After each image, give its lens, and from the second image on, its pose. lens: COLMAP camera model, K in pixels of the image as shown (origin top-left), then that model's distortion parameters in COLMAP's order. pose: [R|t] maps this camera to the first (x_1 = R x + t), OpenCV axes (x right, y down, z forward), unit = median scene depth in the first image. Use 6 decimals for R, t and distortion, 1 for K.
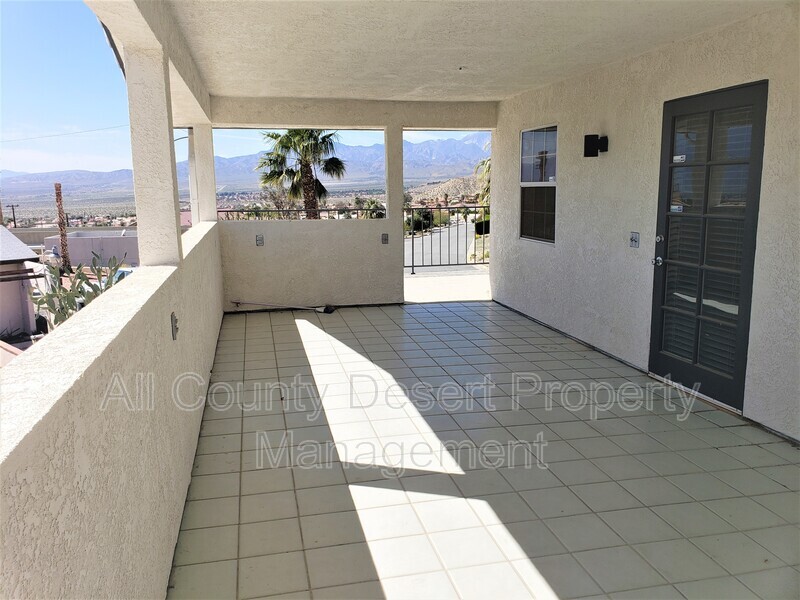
lens RADIAL K [[625.4, 0, 396.5], [0, 625.4, 295.3], [0, 0, 1]] dist [0.042538, -0.018290]
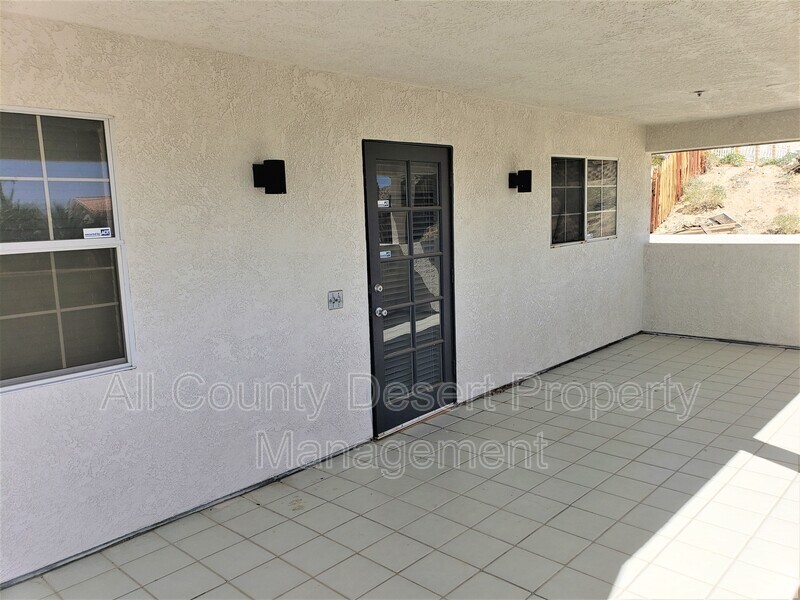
lens RADIAL K [[625.4, 0, 402.7], [0, 625.4, 306.6], [0, 0, 1]] dist [0.042538, -0.018290]
pose [[-0.553969, -0.089097, 0.827756, -0.337560], [0.188242, 0.955104, 0.228784, -0.249889], [-0.810976, 0.282558, -0.512326, 1.356402]]
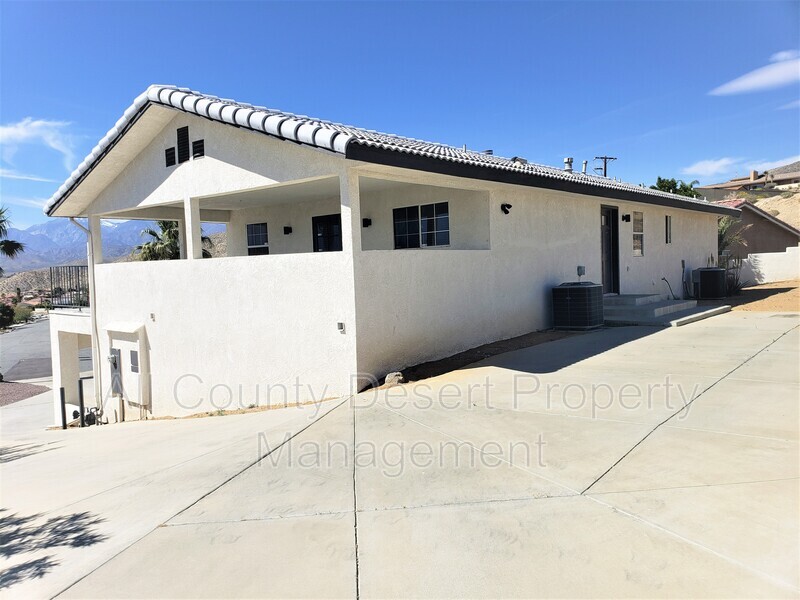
lens RADIAL K [[625.4, 0, 395.3], [0, 625.4, 301.3], [0, 0, 1]] dist [0.042538, -0.018290]
pose [[0.807009, -0.040557, 0.589144, -1.000961], [0.120473, 0.987965, -0.097012, 0.420371], [-0.578120, 0.149266, 0.802183, -1.529958]]
